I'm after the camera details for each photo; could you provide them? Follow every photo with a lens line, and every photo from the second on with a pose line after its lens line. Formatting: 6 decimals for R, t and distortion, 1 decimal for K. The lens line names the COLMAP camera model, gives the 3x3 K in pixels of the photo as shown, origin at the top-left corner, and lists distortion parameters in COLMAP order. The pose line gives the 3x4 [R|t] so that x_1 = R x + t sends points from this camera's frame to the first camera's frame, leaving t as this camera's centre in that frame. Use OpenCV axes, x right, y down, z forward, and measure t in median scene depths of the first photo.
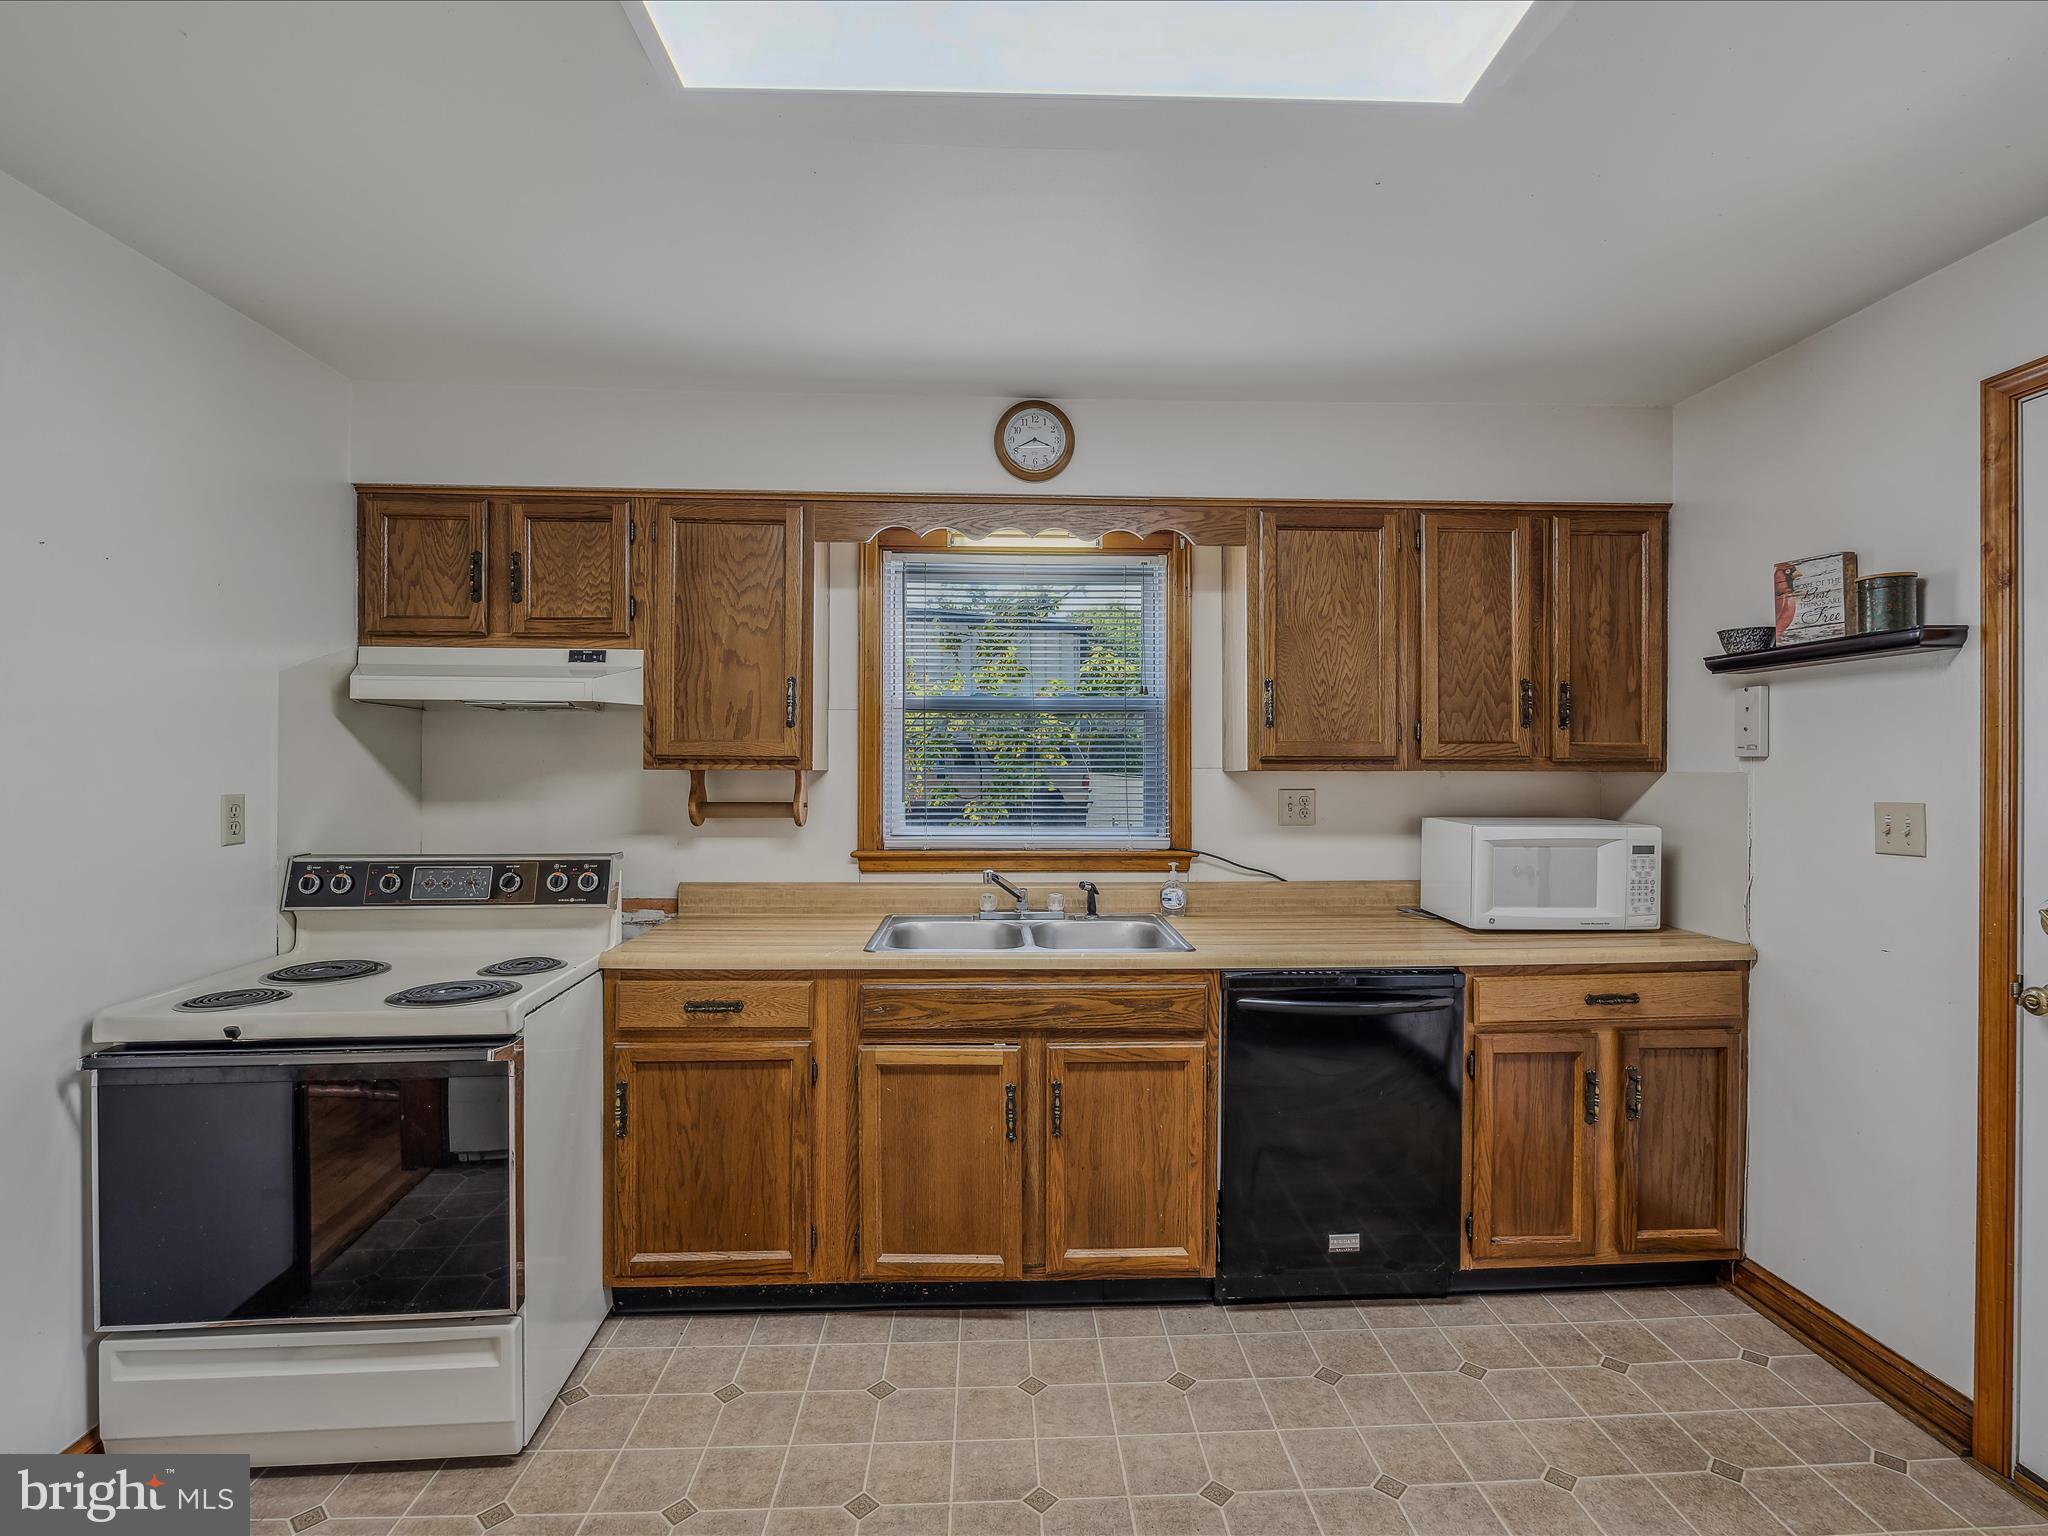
lens RADIAL K [[977.2, 0, 1024.0], [0, 977.2, 768.0], [0, 0, 1]] dist [-0.001784, -0.001216]
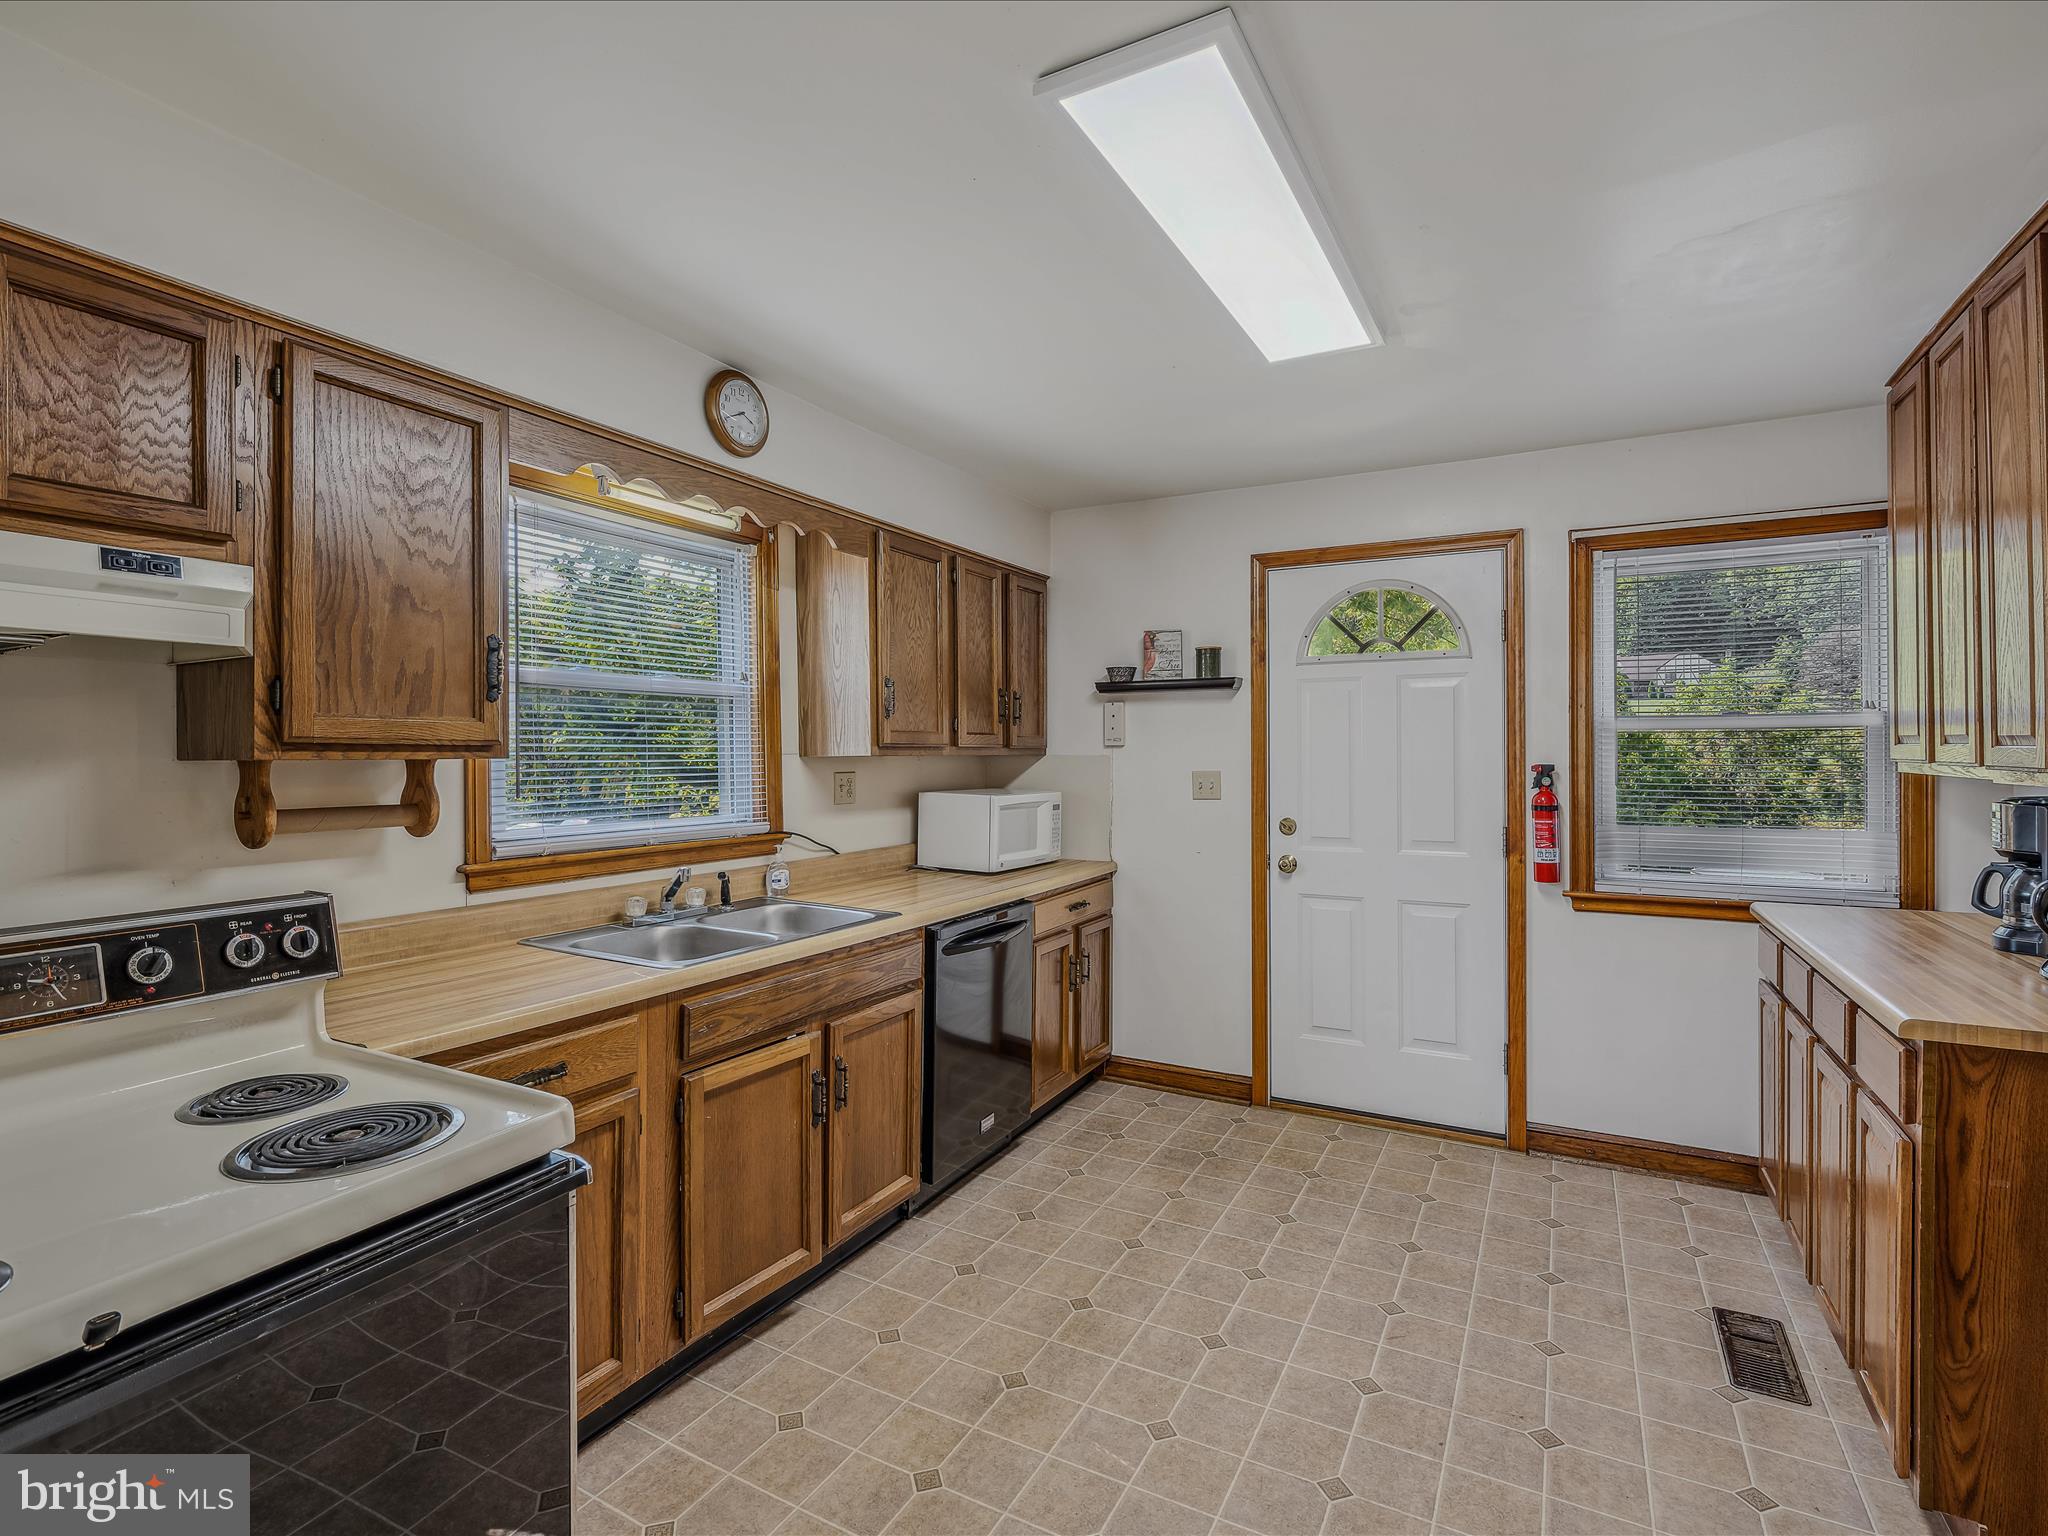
lens RADIAL K [[983.6, 0, 1026.2], [0, 983.6, 751.9], [0, 0, 1]] dist [-0.000355, -0.000492]
pose [[0.515864, -0.002216, 0.856668, -0.728827], [0.003740, 0.999993, 0.000335, -0.002038], [-0.856662, 0.003031, 0.515869, 0.280387]]
